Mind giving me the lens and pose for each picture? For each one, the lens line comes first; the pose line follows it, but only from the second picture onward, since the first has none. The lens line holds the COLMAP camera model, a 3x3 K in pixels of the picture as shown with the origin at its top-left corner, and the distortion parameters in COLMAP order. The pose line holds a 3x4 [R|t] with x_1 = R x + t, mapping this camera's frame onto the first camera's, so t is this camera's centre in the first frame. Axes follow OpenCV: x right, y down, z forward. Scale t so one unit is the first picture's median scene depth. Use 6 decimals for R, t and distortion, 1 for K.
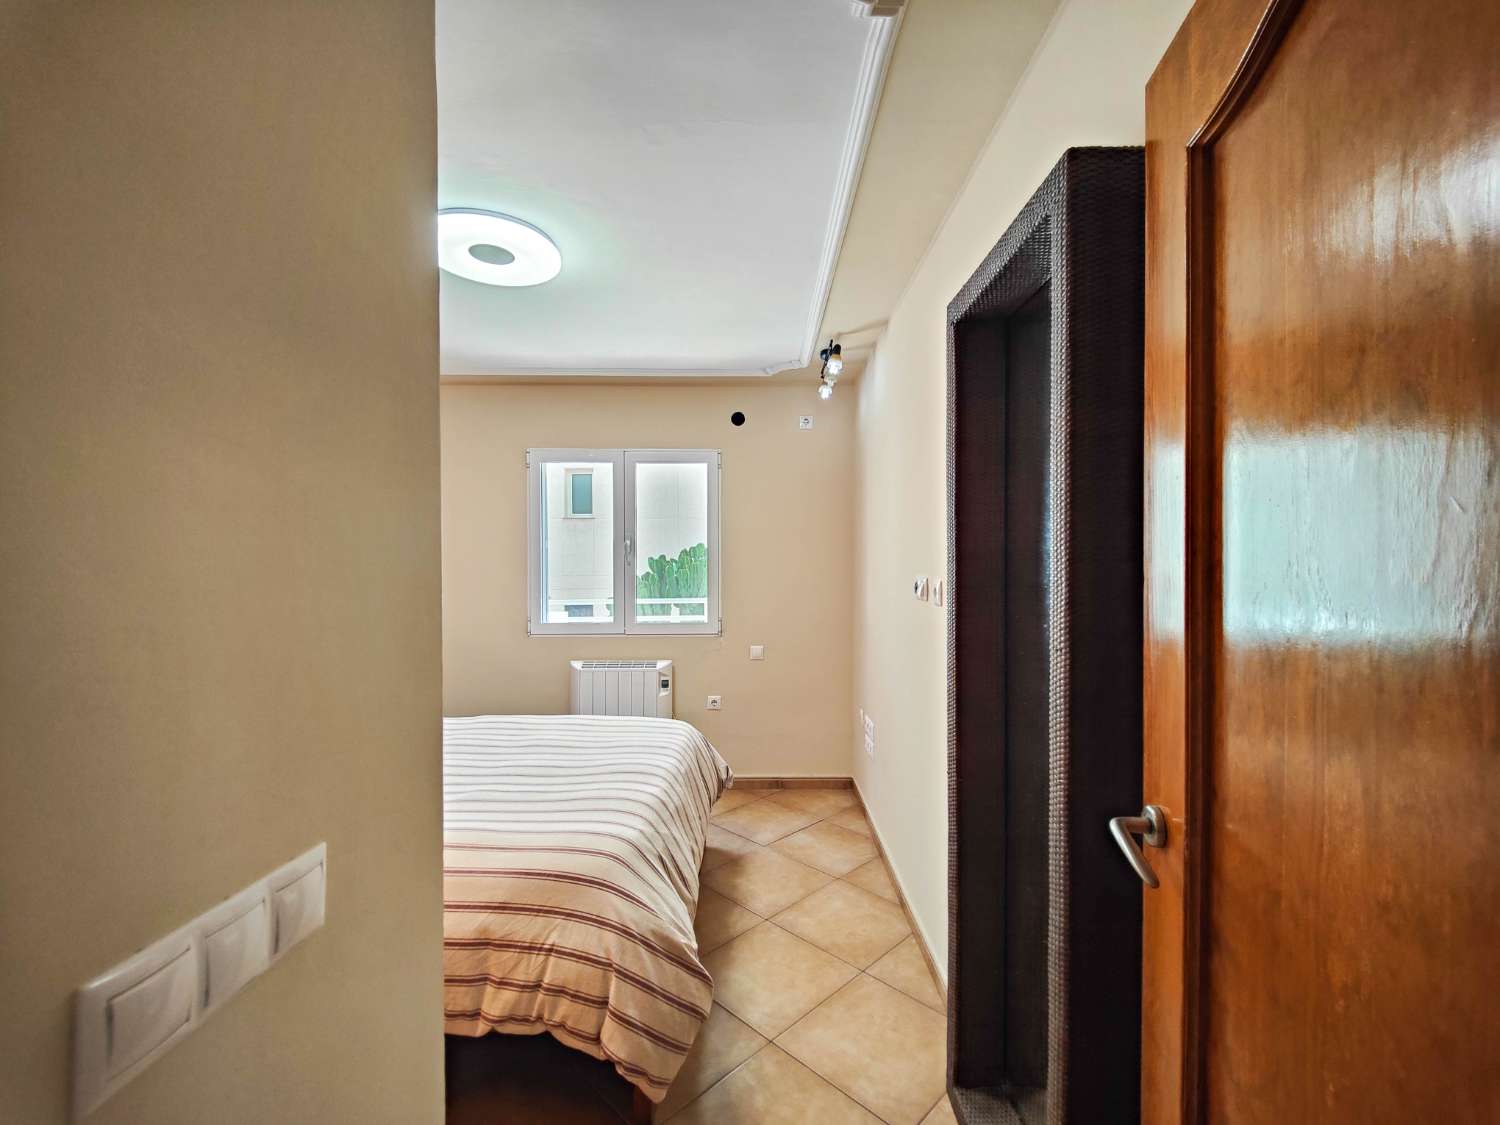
lens RADIAL K [[678.5, 0, 759.2], [0, 678.5, 569.0], [0, 0, 1]] dist [0.027170, -0.023606]
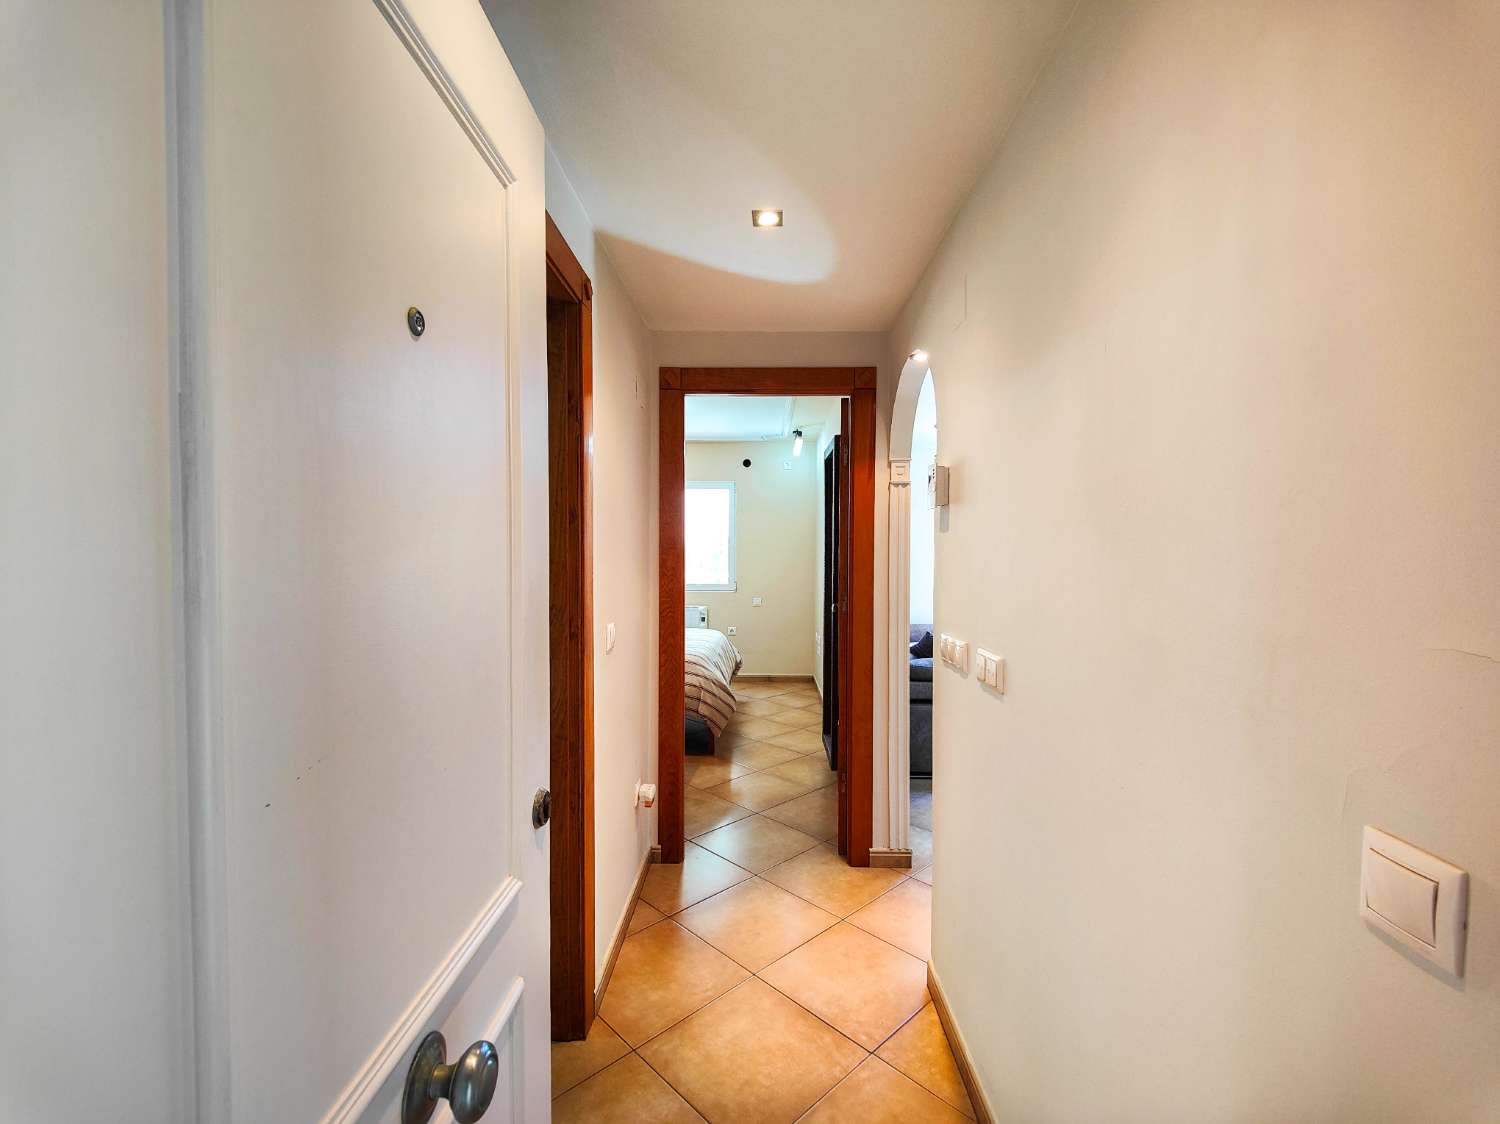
lens RADIAL K [[660.4, 0, 760.5], [0, 660.4, 568.3], [0, 0, 1]] dist [0.027812, -0.020538]
pose [[0.999937, 0.005254, -0.009942, 0.025781], [-0.005081, 0.999837, 0.017348, 0.014690], [0.010031, -0.017297, 0.999800, -0.813859]]
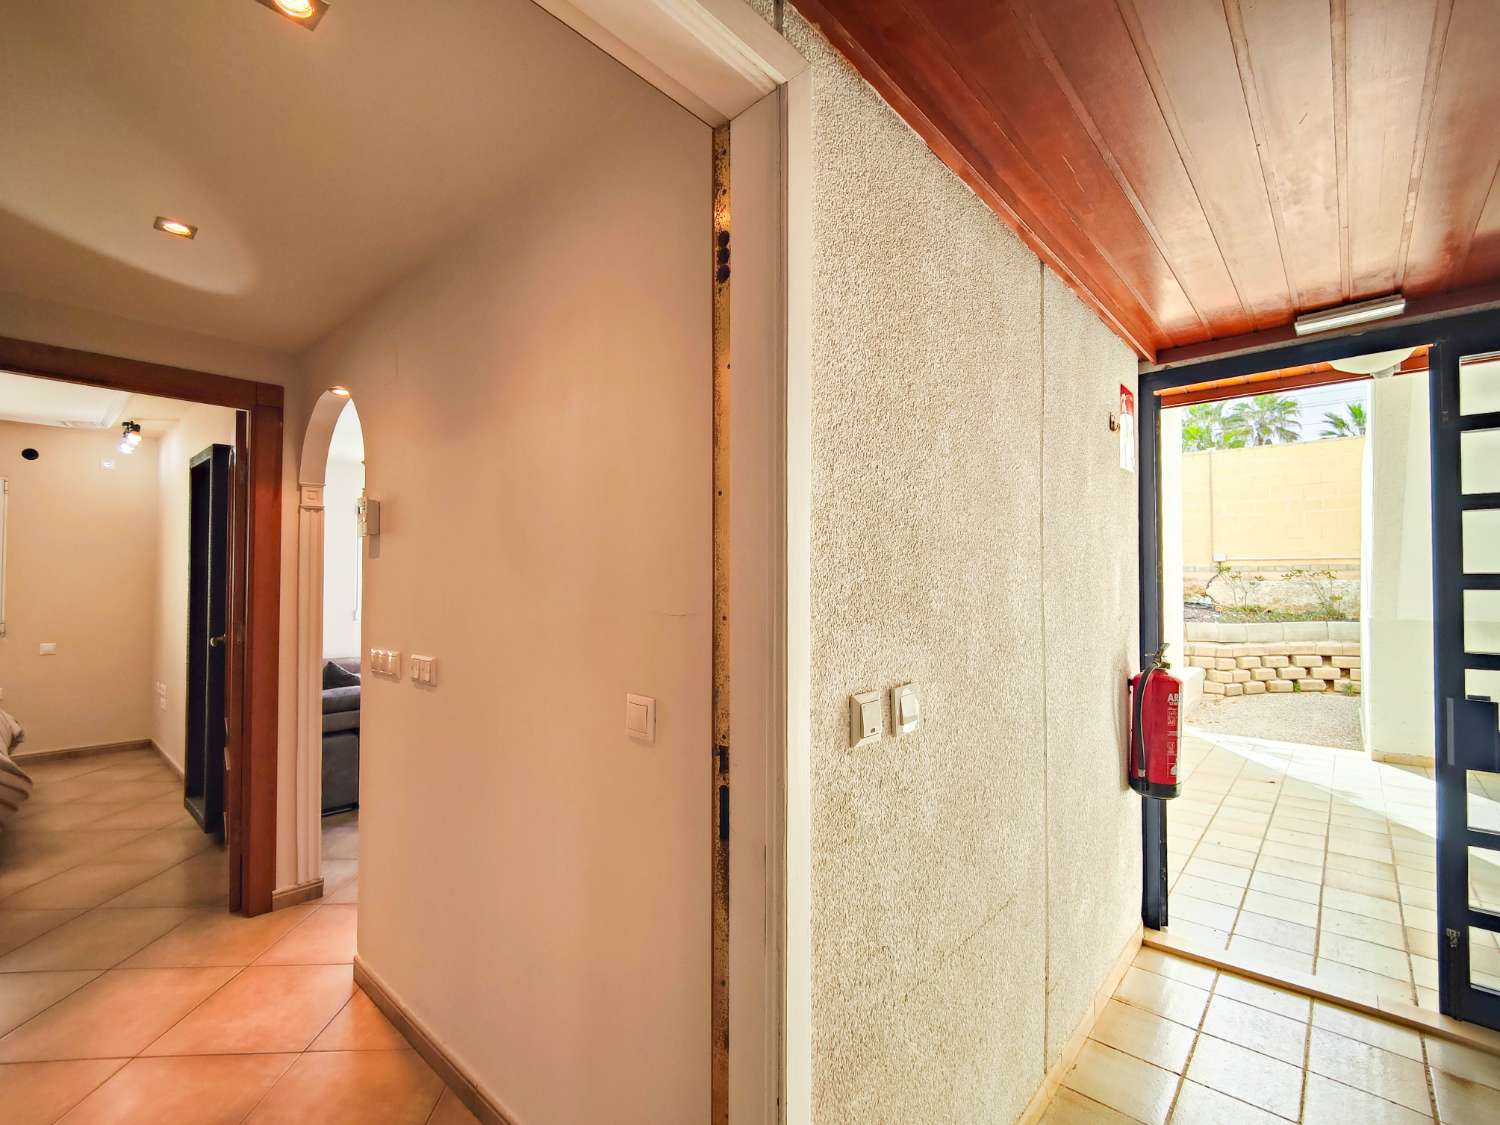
lens RADIAL K [[660.4, 0, 760.5], [0, 660.4, 568.8], [0, 0, 1]] dist [0.027812, -0.020538]
pose [[0.669534, 0.017179, 0.742583, -0.044831], [0.003795, 0.999640, -0.026548, 0.021321], [-0.742772, 0.020593, 0.669228, -0.941594]]
